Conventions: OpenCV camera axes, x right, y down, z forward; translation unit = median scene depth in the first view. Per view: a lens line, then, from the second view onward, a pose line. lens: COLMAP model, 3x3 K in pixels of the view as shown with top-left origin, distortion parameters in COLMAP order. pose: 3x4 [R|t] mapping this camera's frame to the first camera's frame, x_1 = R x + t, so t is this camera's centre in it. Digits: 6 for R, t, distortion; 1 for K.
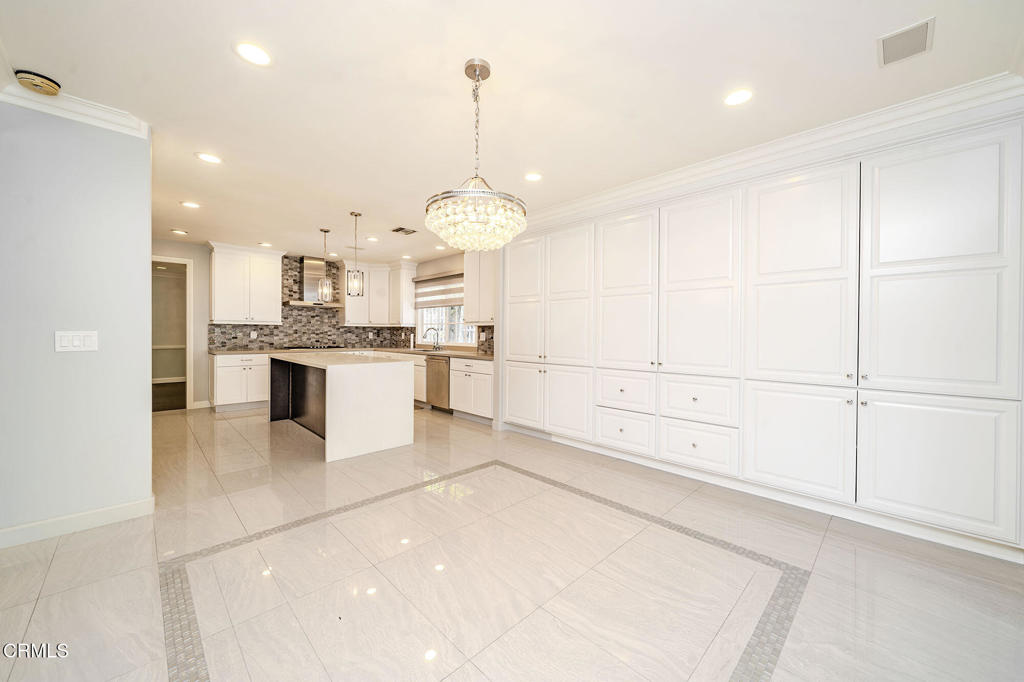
lens RADIAL K [[406.1, 0, 511.6], [0, 406.1, 337.3], [0, 0, 1]] dist [0.000492, 0.000098]
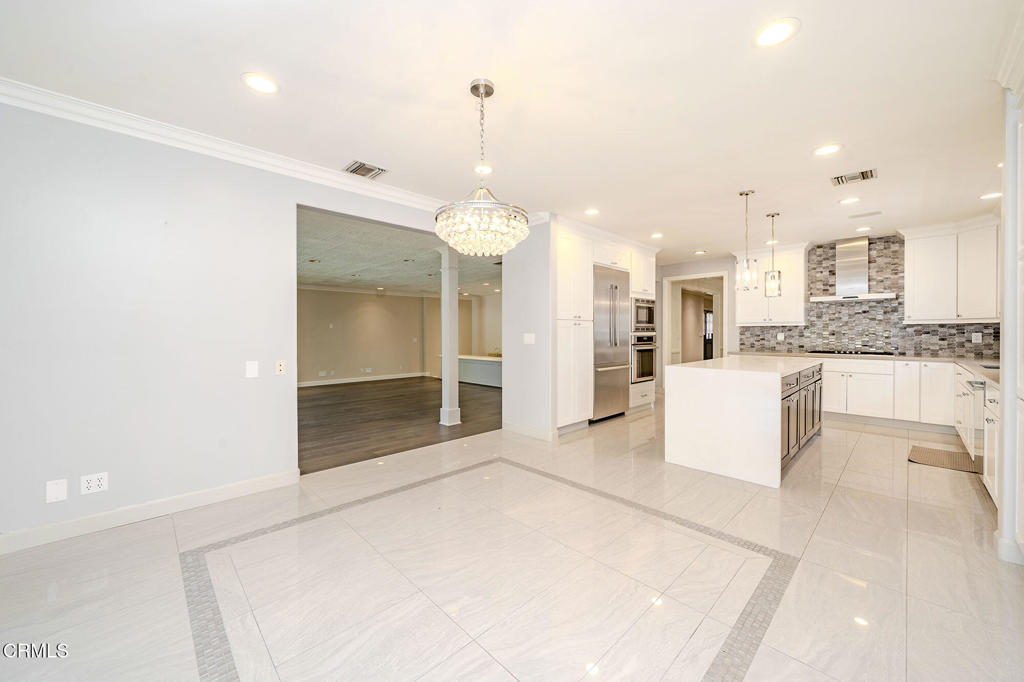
lens RADIAL K [[383.0, 0, 509.3], [0, 383.0, 335.4], [0, 0, 1]] dist [0.009603, -0.000027]
pose [[0.999891, -0.000364, 0.014730, -0.388137], [0.000546, 0.999924, -0.012337, 0.000621], [-0.014724, 0.012344, 0.999815, 0.065105]]
